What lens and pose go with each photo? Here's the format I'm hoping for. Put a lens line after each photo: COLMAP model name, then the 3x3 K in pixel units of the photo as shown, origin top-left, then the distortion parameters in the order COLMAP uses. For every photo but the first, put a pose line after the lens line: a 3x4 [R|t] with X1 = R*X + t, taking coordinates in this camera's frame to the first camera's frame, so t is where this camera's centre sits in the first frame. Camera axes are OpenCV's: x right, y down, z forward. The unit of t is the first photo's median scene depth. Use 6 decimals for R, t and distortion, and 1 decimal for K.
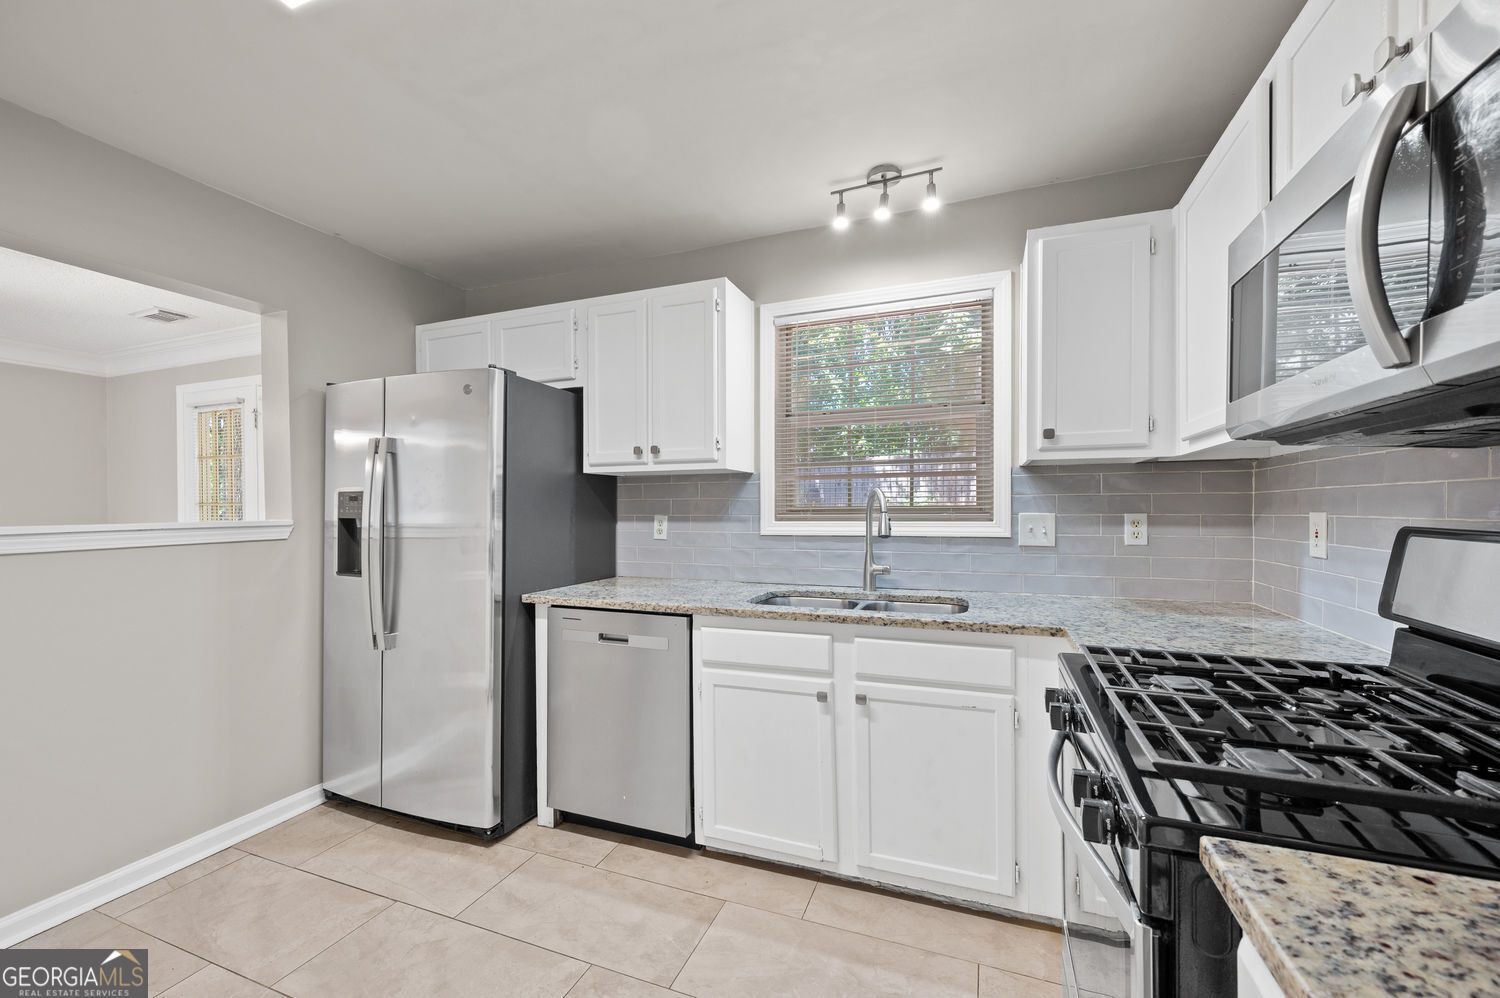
lens RADIAL K [[595.4, 0, 751.0], [0, 595.4, 508.2], [0, 0, 1]] dist [-0.000636, 0.000251]
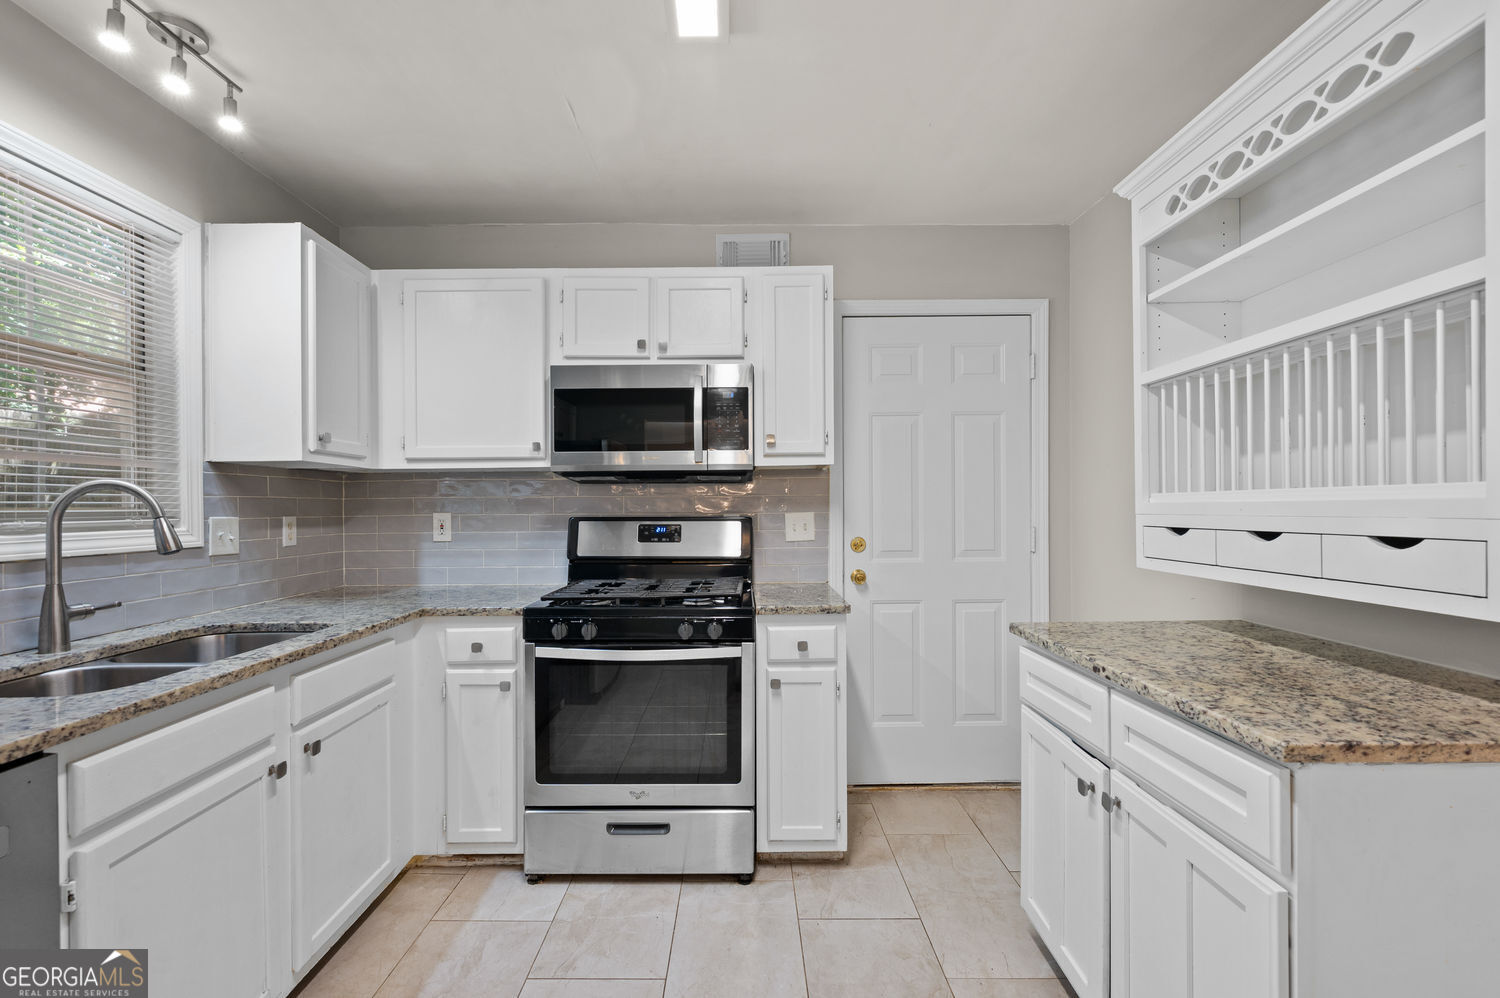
lens RADIAL K [[659.5, 0, 739.1], [0, 659.5, 504.2], [0, 0, 1]] dist [-0.001826, -0.000279]
pose [[-0.363996, 0.012360, 0.931319, -0.735131], [0.008954, 0.999912, -0.009771, 0.006074], [-0.931358, 0.004782, -0.364075, 0.682209]]
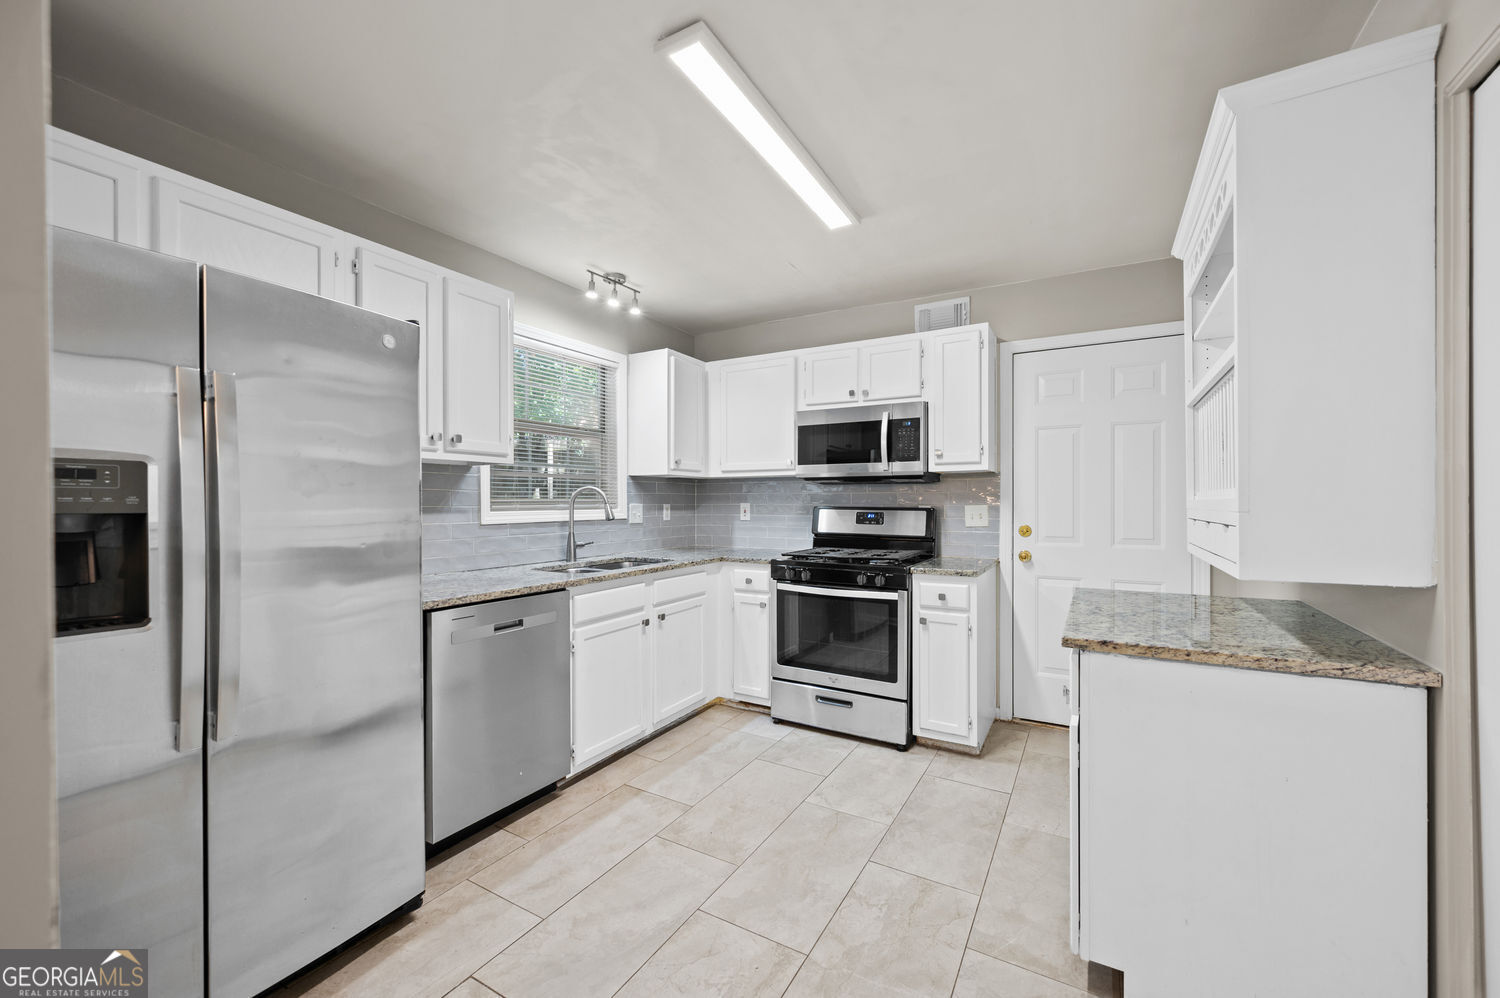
lens RADIAL K [[595.4, 0, 747.7], [0, 595.4, 494.7], [0, 0, 1]] dist [-0.000636, 0.000251]
pose [[0.156079, 0.016236, 0.987611, -1.209452], [-0.001848, 0.999868, -0.016145, 0.009180], [-0.987743, 0.000695, 0.156088, 0.443136]]
